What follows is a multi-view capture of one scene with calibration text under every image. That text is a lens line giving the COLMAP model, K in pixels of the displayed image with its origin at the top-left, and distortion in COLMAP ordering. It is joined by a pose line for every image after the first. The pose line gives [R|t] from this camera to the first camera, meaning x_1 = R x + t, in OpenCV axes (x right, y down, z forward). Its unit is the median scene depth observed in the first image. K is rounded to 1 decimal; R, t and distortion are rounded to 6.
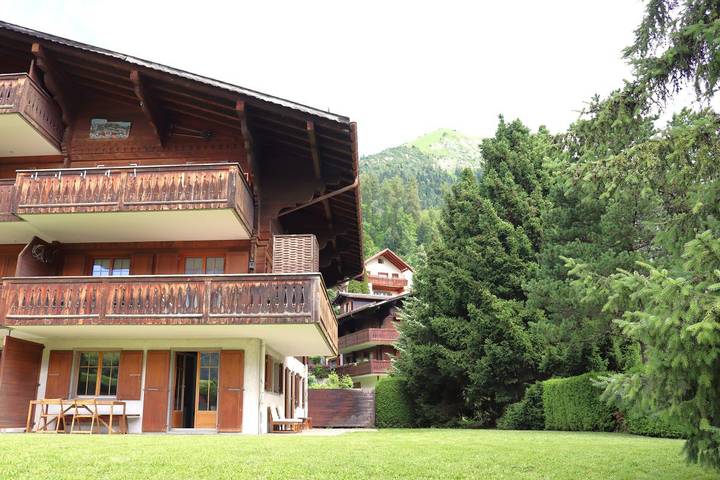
lens RADIAL K [[597.6, 0, 360.0], [0, 597.6, 240.0], [0, 0, 1]] dist [-0.111228, 0.005449]
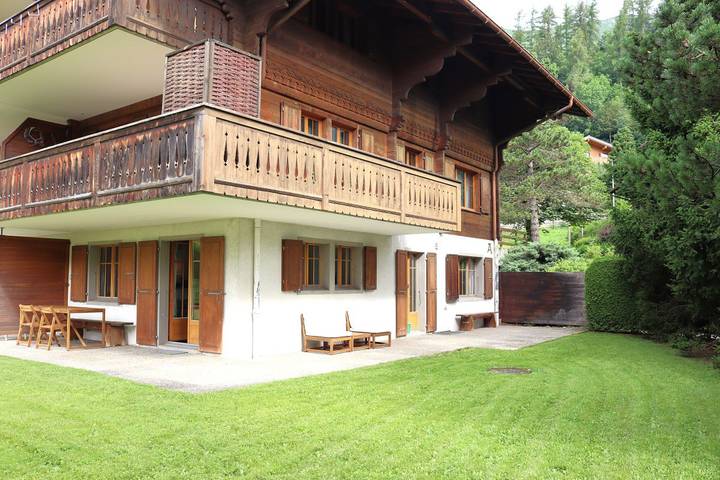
lens RADIAL K [[597.6, 0, 360.0], [0, 597.6, 240.0], [0, 0, 1]] dist [-0.111228, 0.005449]
pose [[0.815234, -0.023623, -0.578649, 0.336352], [0.153666, 0.972176, 0.176804, 0.096807], [0.558372, -0.233055, 0.796182, 0.563559]]
